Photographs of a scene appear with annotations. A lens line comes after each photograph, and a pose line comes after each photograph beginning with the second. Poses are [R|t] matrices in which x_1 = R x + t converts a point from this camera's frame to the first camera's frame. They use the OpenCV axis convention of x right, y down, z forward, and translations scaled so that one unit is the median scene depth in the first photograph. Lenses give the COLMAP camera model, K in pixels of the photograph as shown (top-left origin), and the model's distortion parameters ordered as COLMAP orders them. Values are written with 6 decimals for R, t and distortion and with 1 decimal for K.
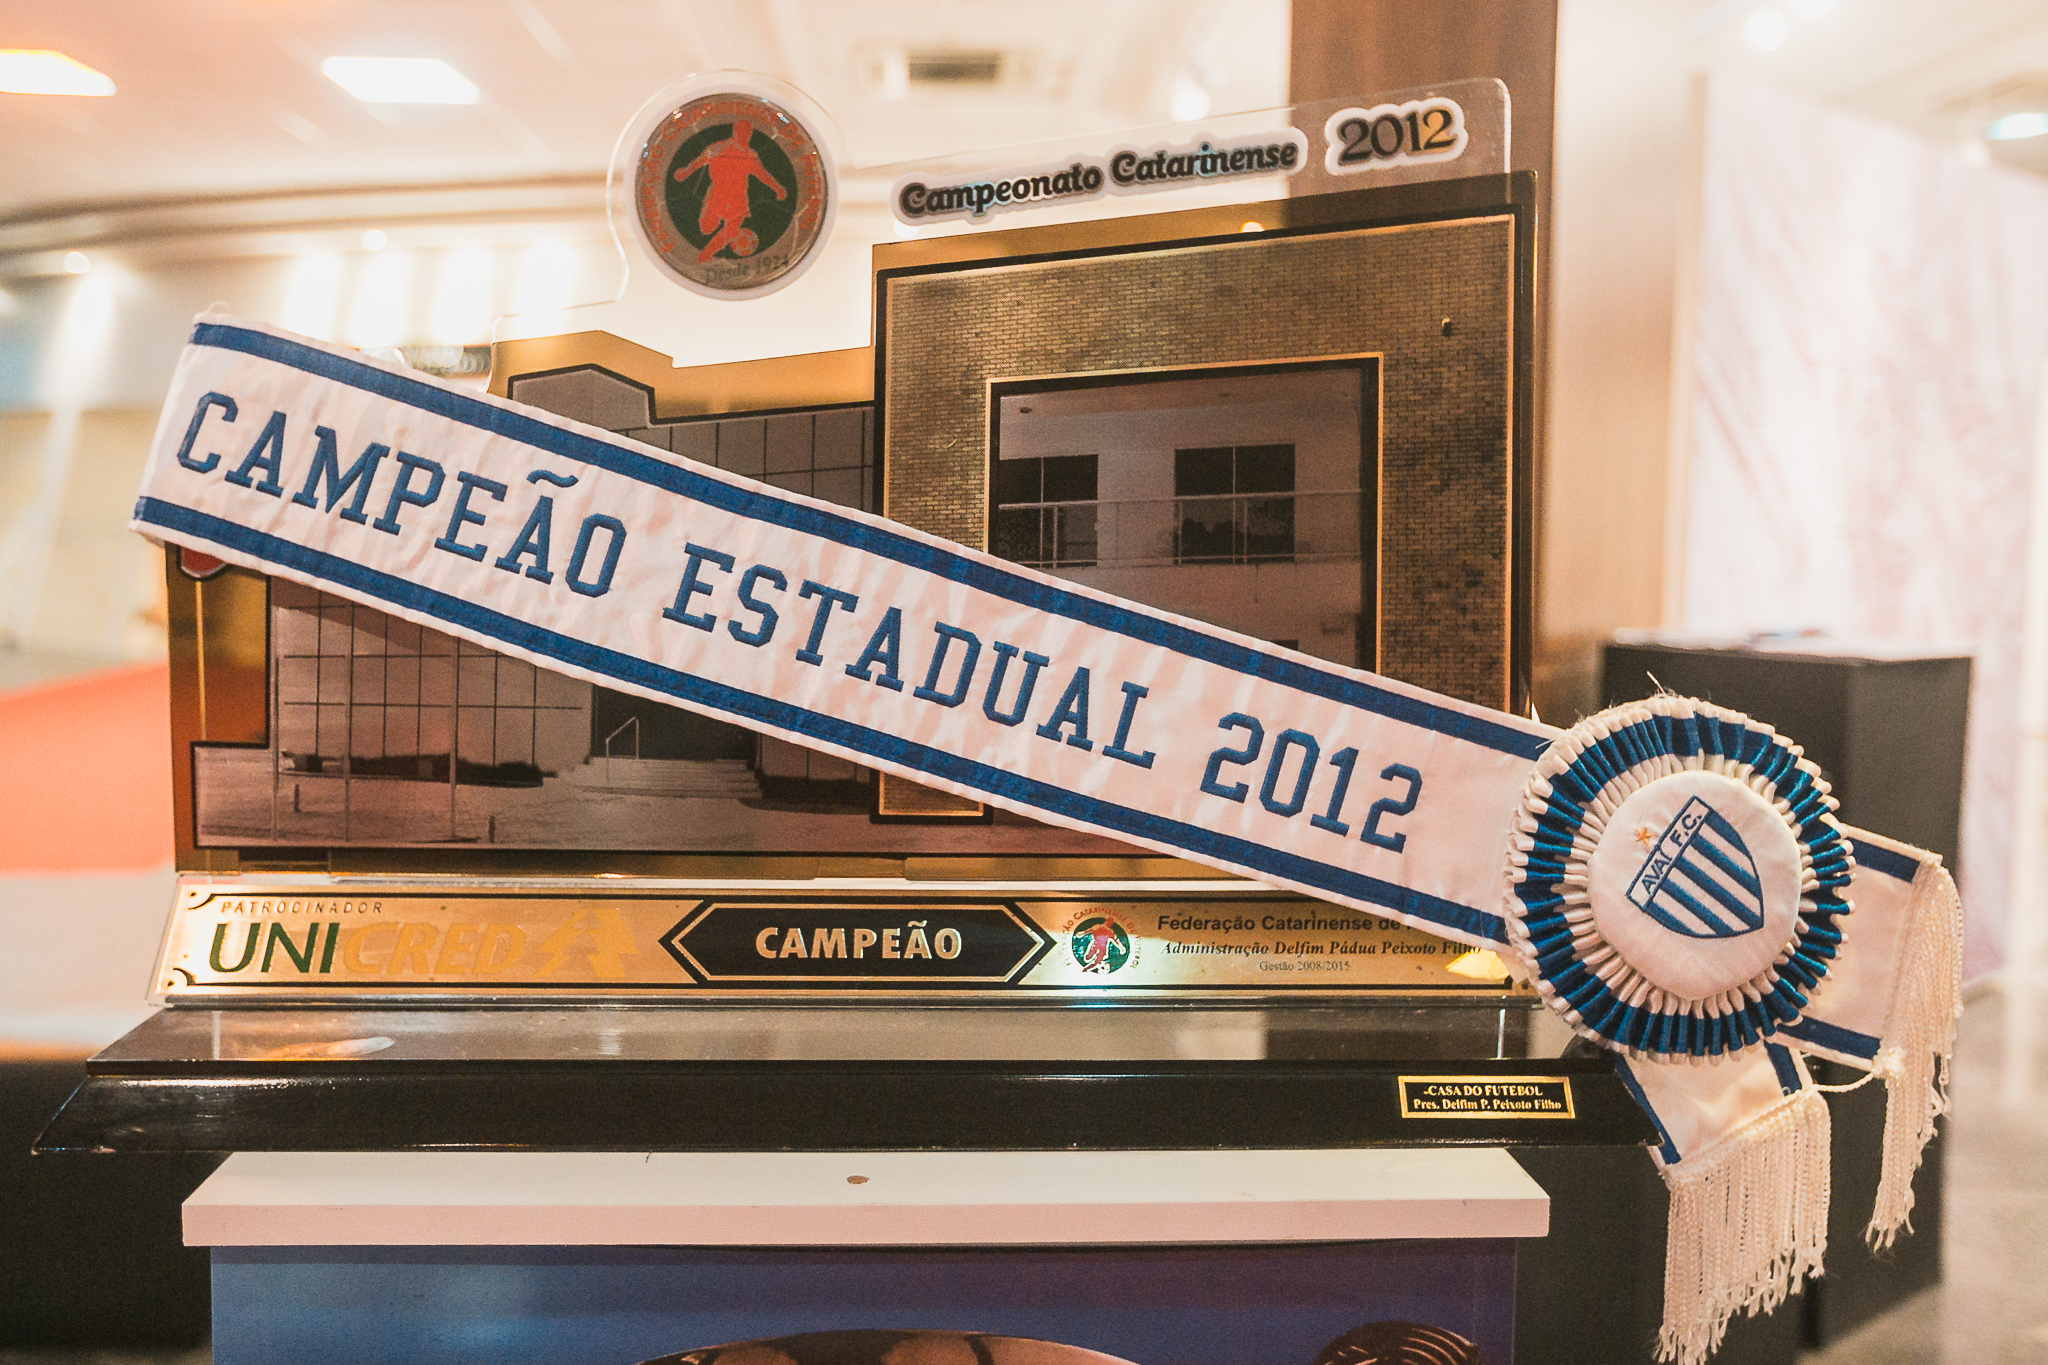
lens RADIAL K [[1613.1, 0, 1023.4], [0, 1613.1, 681.3], [0, 0, 1]] dist [-0.026205, -0.004075]
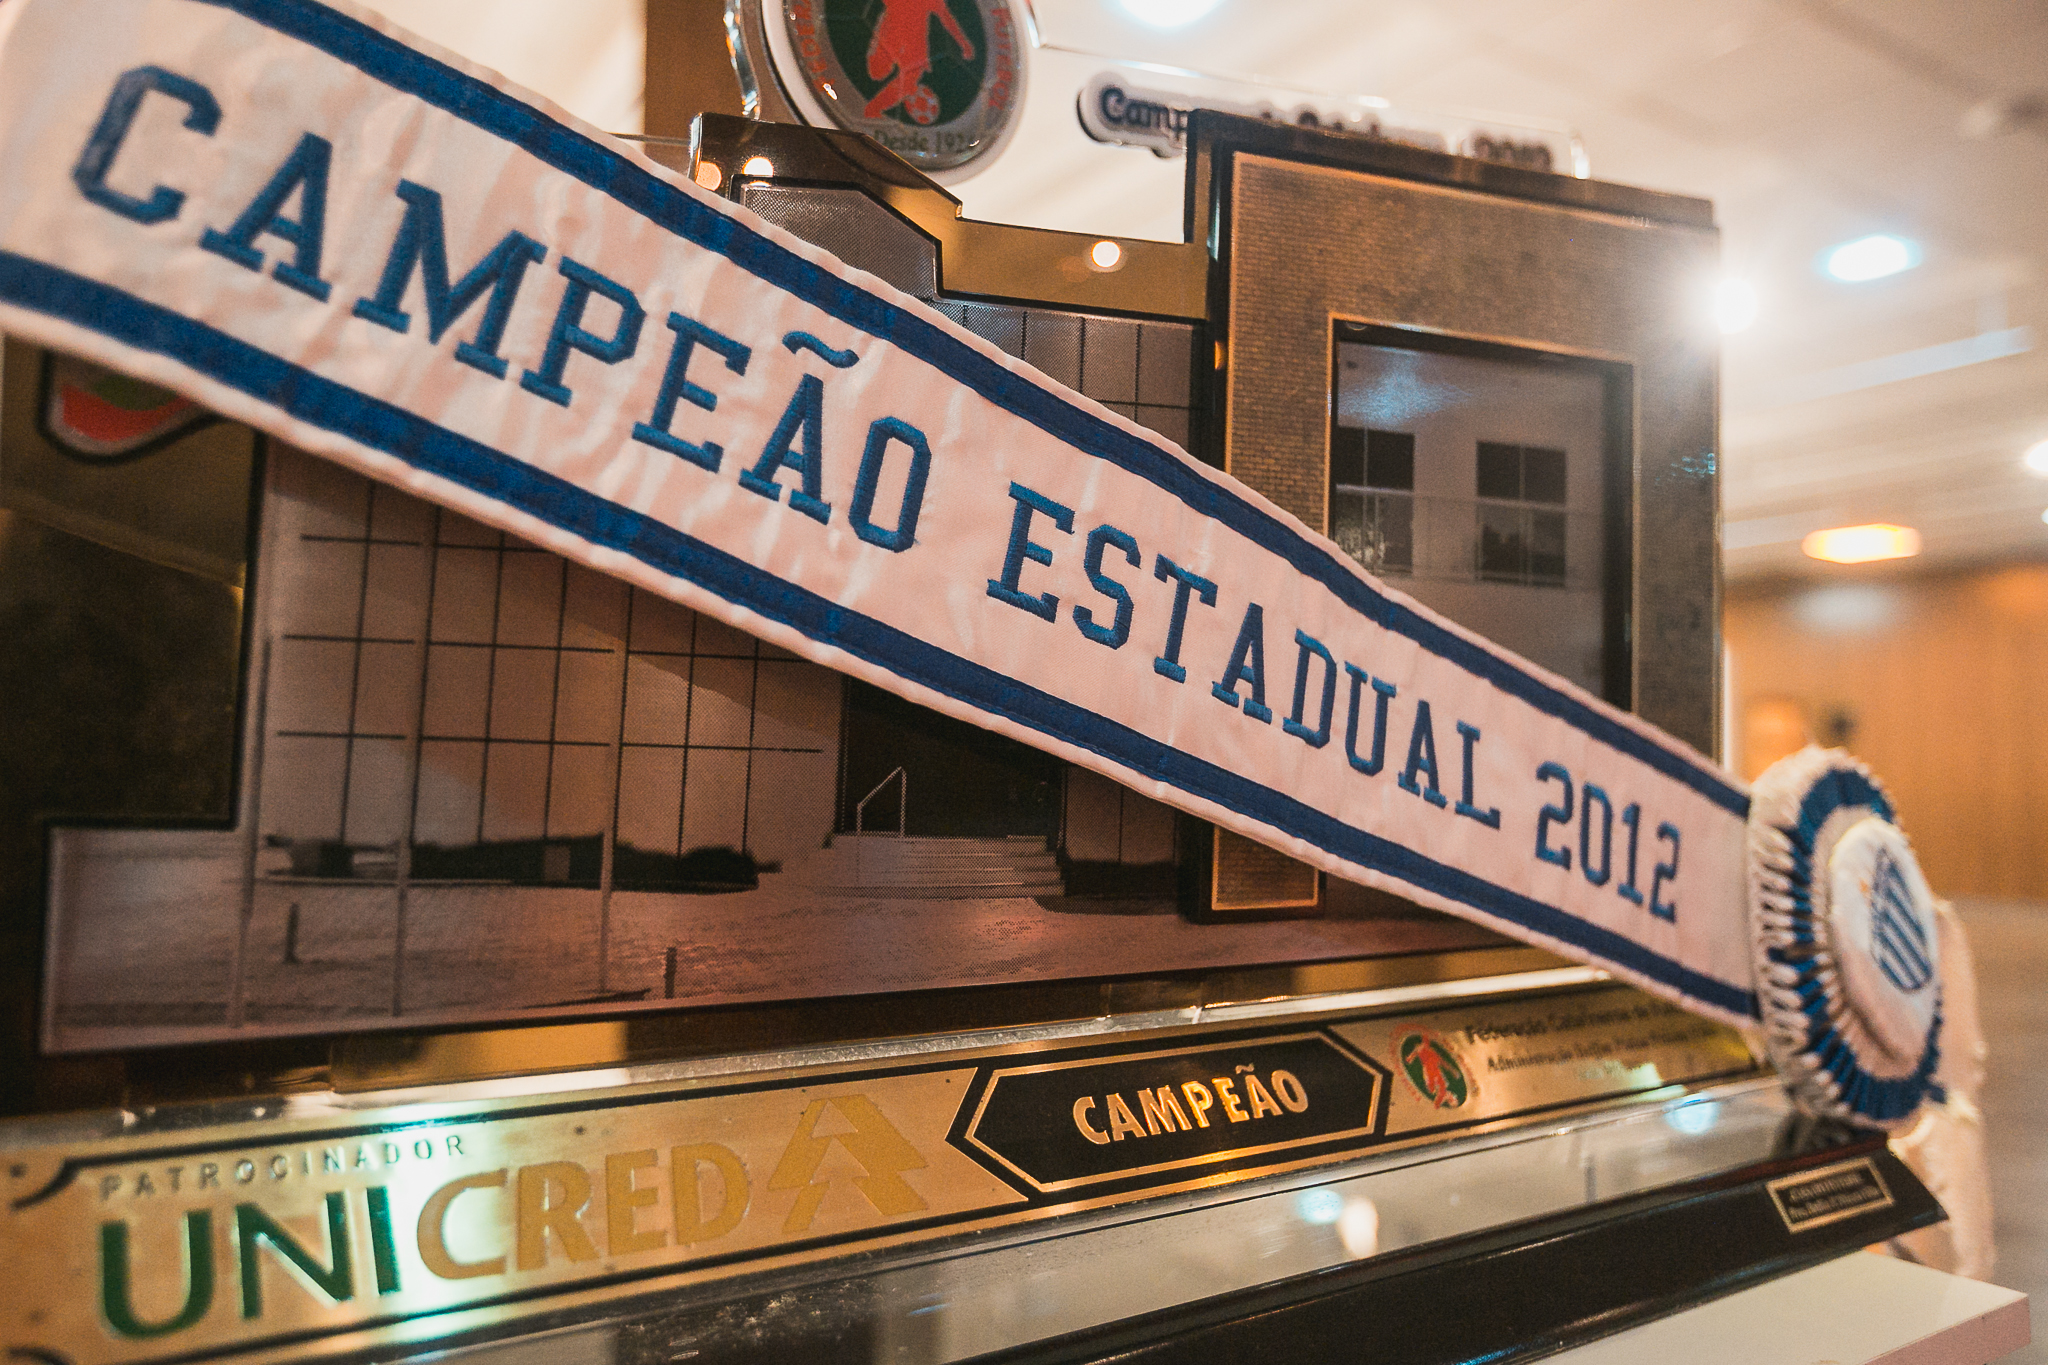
lens RADIAL K [[1446.2, 0, 1037.8], [0, 1446.2, 741.6], [0, 0, 1]] dist [-0.027578, 0.021107]
pose [[0.866564, 0.002886, 0.499057, -0.472487], [0.058944, 0.992392, -0.108089, 0.075329], [-0.495572, 0.123083, 0.859802, 0.510462]]
